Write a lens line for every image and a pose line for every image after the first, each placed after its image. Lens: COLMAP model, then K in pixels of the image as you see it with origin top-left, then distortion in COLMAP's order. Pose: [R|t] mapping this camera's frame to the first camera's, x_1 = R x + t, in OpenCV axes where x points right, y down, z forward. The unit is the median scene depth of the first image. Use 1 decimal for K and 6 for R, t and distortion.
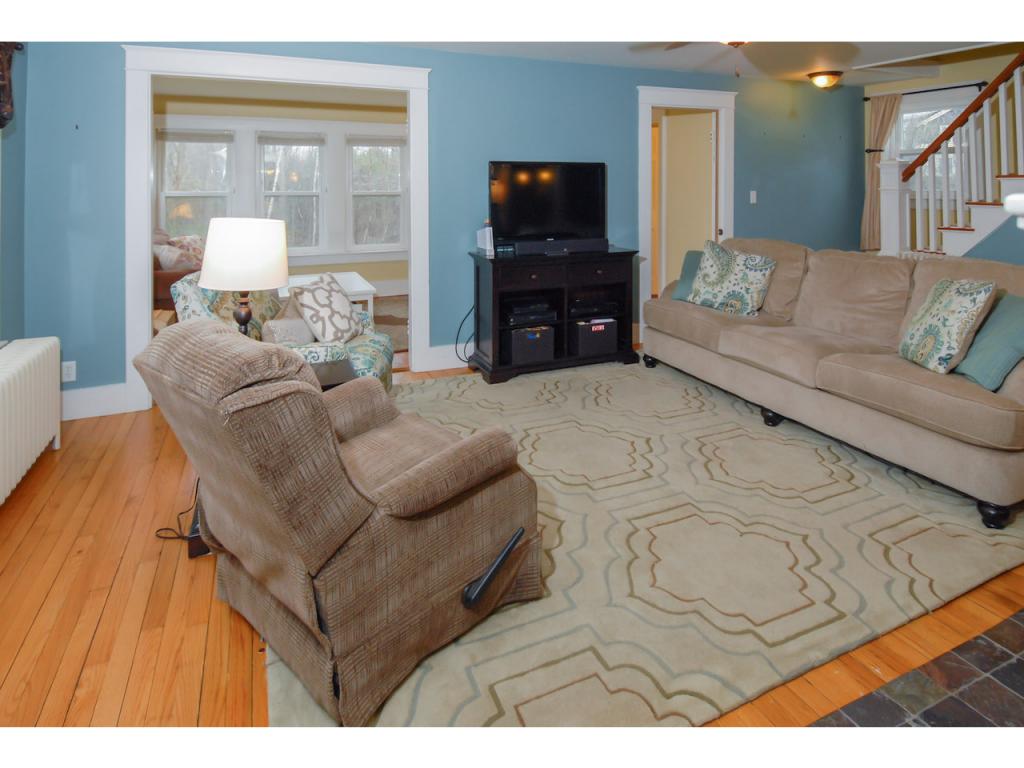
lens RADIAL K [[548.2, 0, 512.0], [0, 548.2, 384.0], [0, 0, 1]] dist [-0.035216, -0.001441]
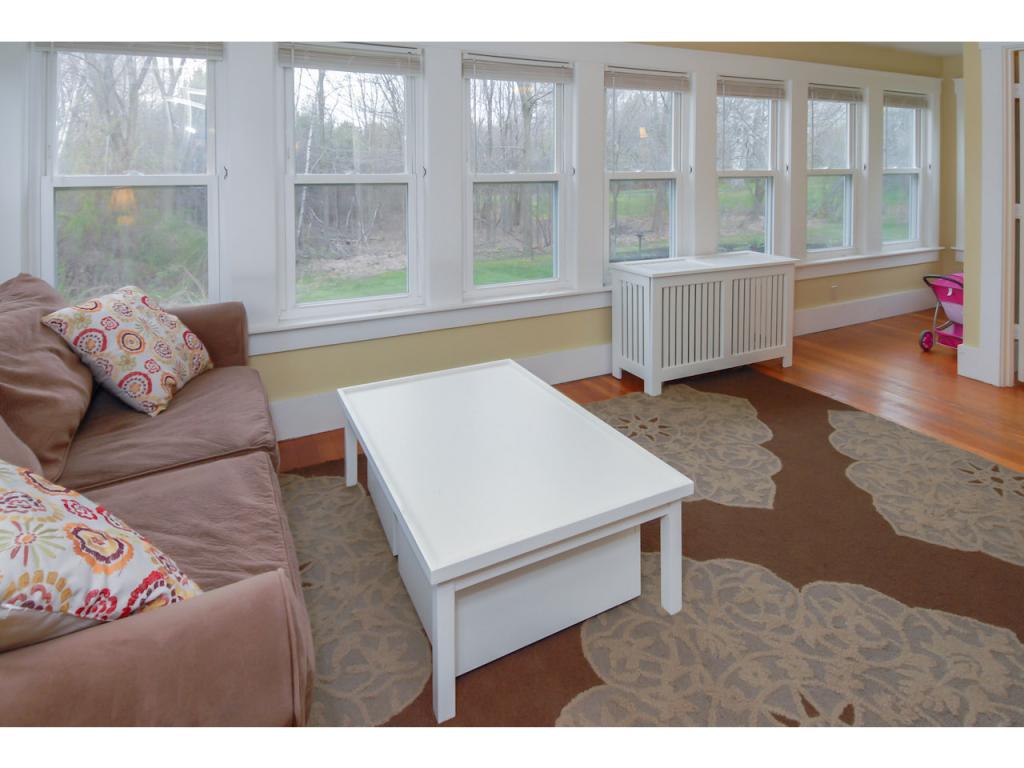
lens RADIAL K [[548.2, 0, 512.0], [0, 548.2, 384.0], [0, 0, 1]] dist [-0.035216, -0.001441]
pose [[0.998804, -0.007834, 0.048268, -0.274866], [0.006302, 0.999474, 0.031808, -0.179671], [-0.048492, -0.031466, 0.998328, 0.497667]]
